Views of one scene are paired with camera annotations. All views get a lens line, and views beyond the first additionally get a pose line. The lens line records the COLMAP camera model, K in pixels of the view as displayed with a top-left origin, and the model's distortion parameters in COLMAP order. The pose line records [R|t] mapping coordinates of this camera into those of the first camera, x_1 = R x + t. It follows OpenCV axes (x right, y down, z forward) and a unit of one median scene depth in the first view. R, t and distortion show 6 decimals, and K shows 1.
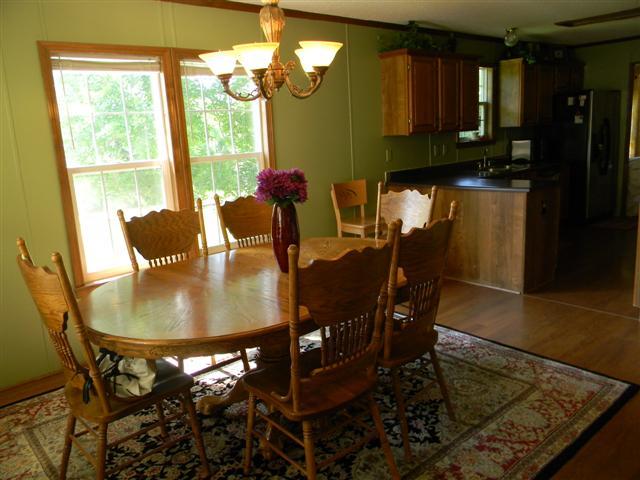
lens RADIAL K [[507.5, 0, 319.0], [0, 507.5, 240.0], [0, 0, 1]] dist [-0.005439, -0.011486]
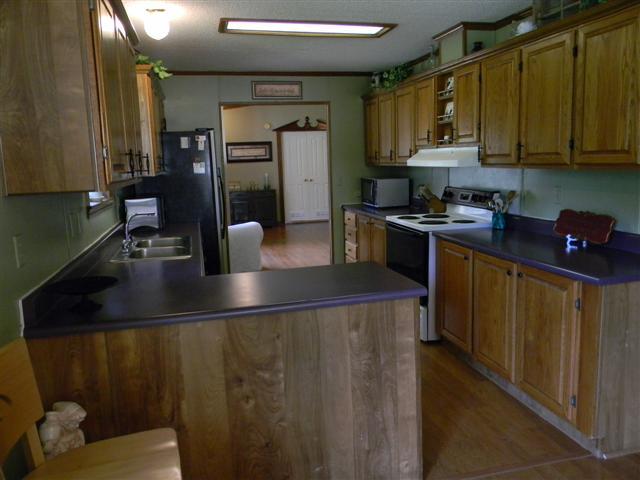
lens RADIAL K [[507.5, 0, 319.6], [0, 507.5, 239.2], [0, 0, 1]] dist [-0.005439, -0.011486]
pose [[0.464341, -0.090871, 0.880982, -0.082178], [0.186352, 0.982478, 0.003119, -0.157150], [-0.865829, 0.162724, 0.473139, 0.759609]]
